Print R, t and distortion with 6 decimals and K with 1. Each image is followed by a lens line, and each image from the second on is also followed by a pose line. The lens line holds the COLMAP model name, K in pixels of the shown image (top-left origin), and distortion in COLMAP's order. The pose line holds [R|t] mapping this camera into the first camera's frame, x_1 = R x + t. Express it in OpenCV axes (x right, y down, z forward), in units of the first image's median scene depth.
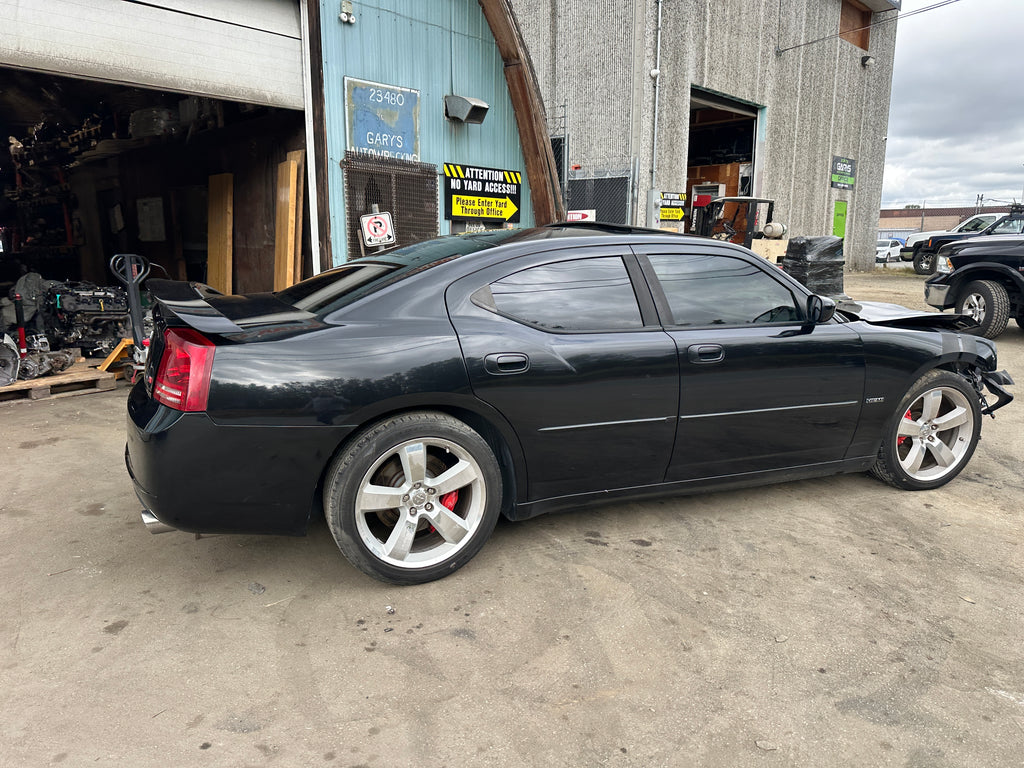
lens RADIAL K [[710.0, 0, 518.5], [0, 710.0, 387.0], [0, 0, 1]] dist [0.165027, -0.315365]
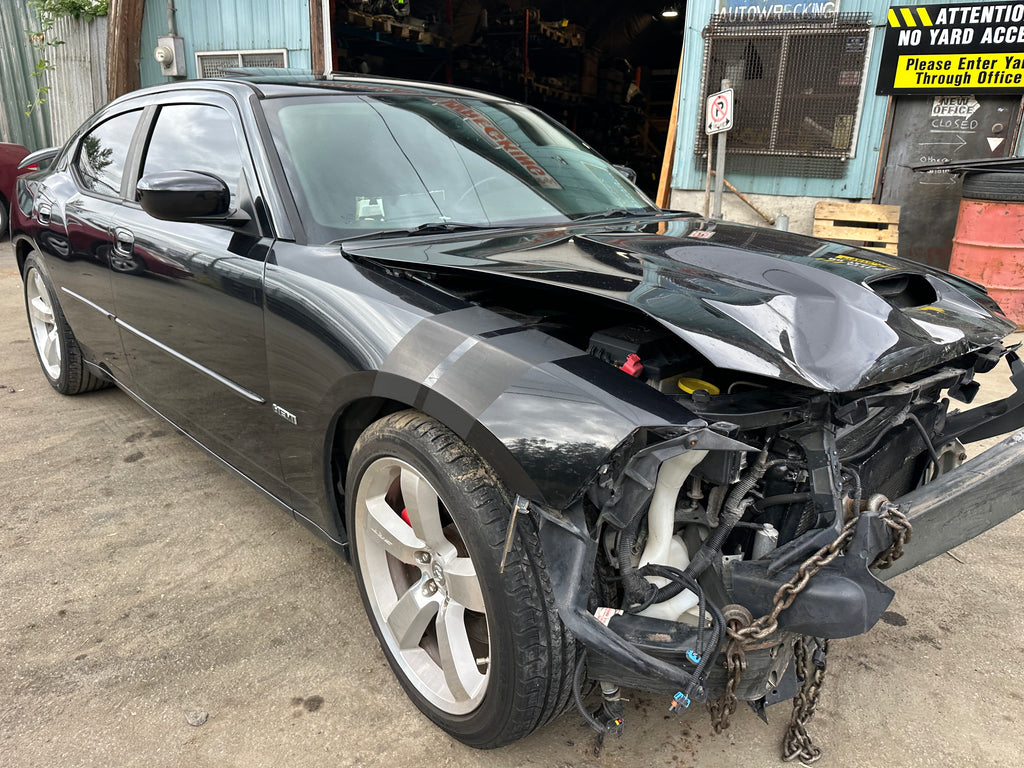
lens RADIAL K [[725.9, 0, 516.0], [0, 725.9, 379.4], [0, 0, 1]] dist [-0.002106, 0.002538]
pose [[0.357641, 0.282788, -0.890013, 0.457342], [-0.199886, 0.954142, 0.222842, -0.065179], [0.912216, 0.098204, 0.397766, 0.453786]]
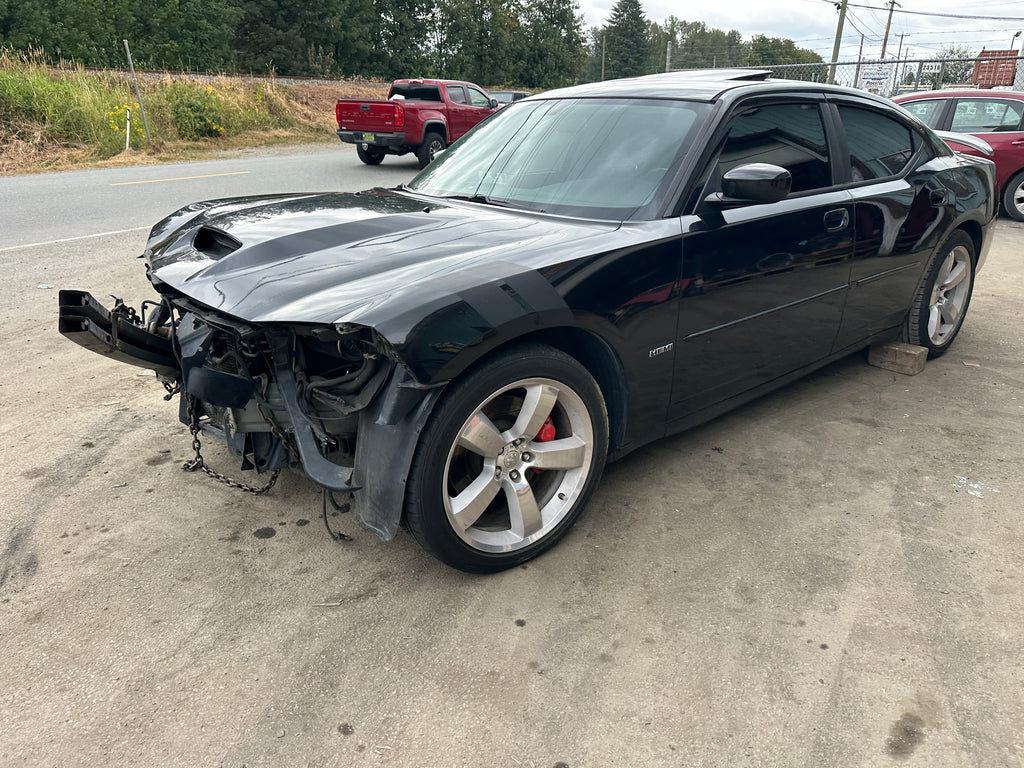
lens RADIAL K [[719.7, 0, 513.4], [0, 719.7, 383.4], [0, 0, 1]] dist [0.009870, -0.010520]
pose [[-0.956249, 0.096480, -0.276186, 0.285158], [-0.064542, 0.851220, 0.520825, -0.171526], [0.285345, 0.515864, -0.807752, 0.913573]]
